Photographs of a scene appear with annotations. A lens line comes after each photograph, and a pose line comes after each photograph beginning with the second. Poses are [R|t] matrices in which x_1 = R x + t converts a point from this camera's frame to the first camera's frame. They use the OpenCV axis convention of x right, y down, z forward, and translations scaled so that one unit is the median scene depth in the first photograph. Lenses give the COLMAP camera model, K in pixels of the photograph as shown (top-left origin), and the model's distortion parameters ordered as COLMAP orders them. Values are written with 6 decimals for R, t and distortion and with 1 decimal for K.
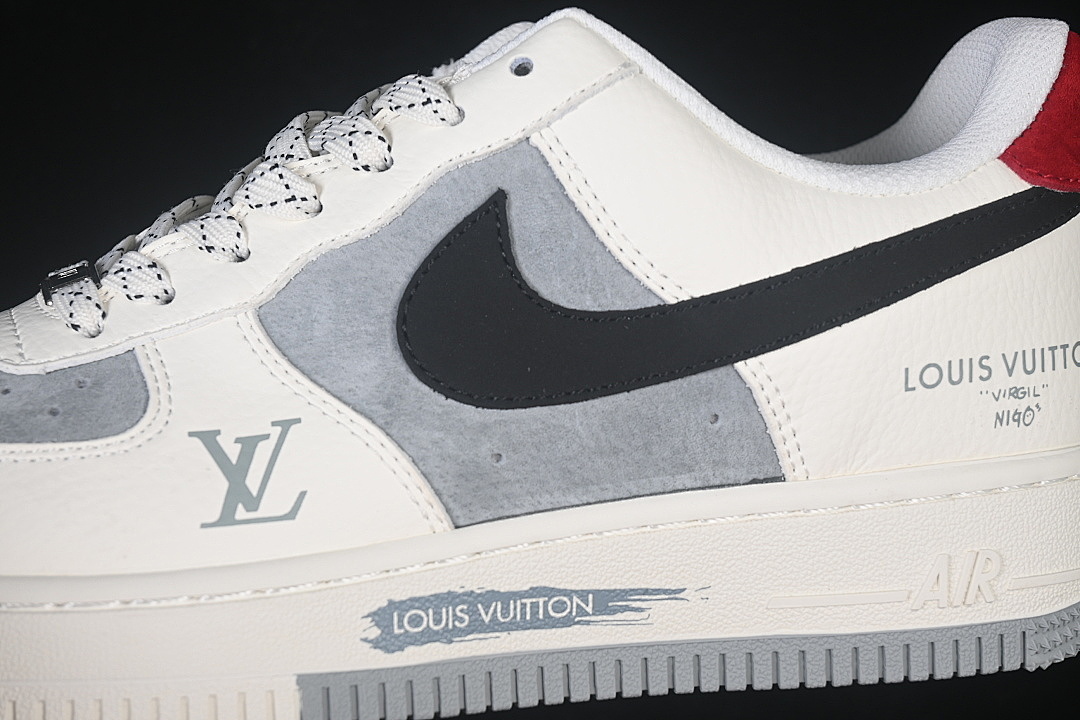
lens RADIAL K [[2416.4, 0, 540.0], [0, 2416.4, 360.0], [0, 0, 1]] dist [0.109921, 0.412866]
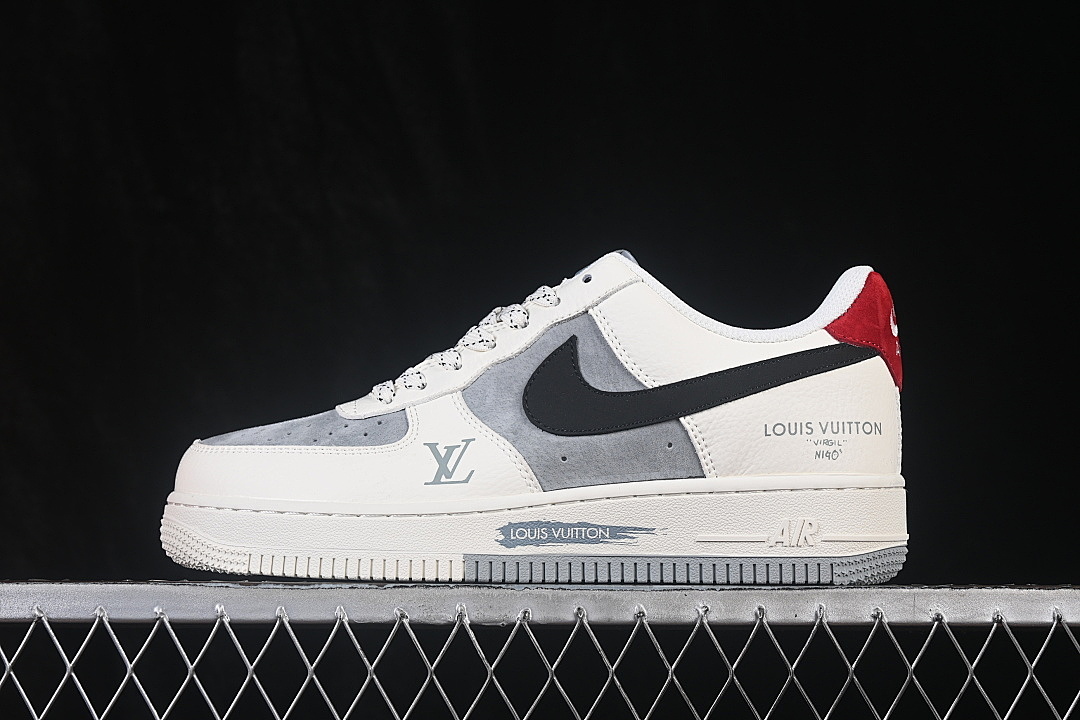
lens RADIAL K [[2416.4, 0, 540.0], [0, 2416.4, 360.0], [0, 0, 1]] dist [0.109921, 0.412866]
pose [[0.974437, 0.014223, -0.224210, 0.428630], [-0.052484, 0.984790, -0.165630, 0.302575], [0.218444, 0.173163, 0.960363, -1.032745]]
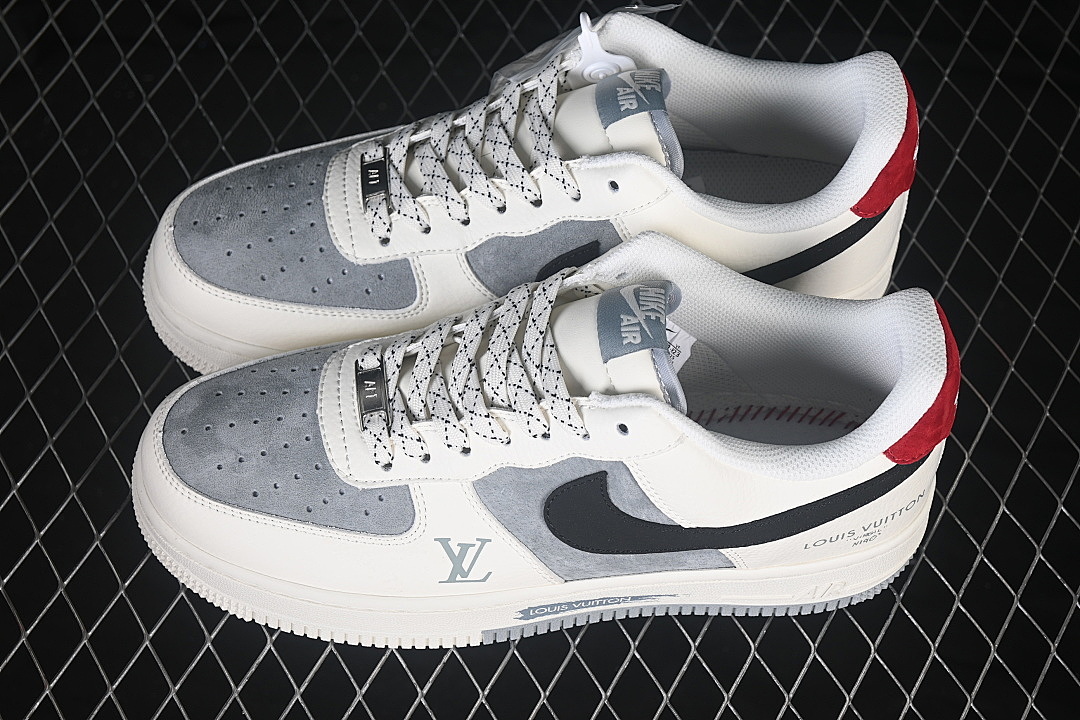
lens RADIAL K [[2416.4, 0, 540.0], [0, 2416.4, 360.0], [0, 0, 1]] dist [0.109921, 0.412866]
pose [[0.991814, 0.127169, -0.011558, -0.054971], [-0.074943, 0.652993, 0.753647, -1.536815], [0.103388, -0.746611, 0.657177, -0.174284]]
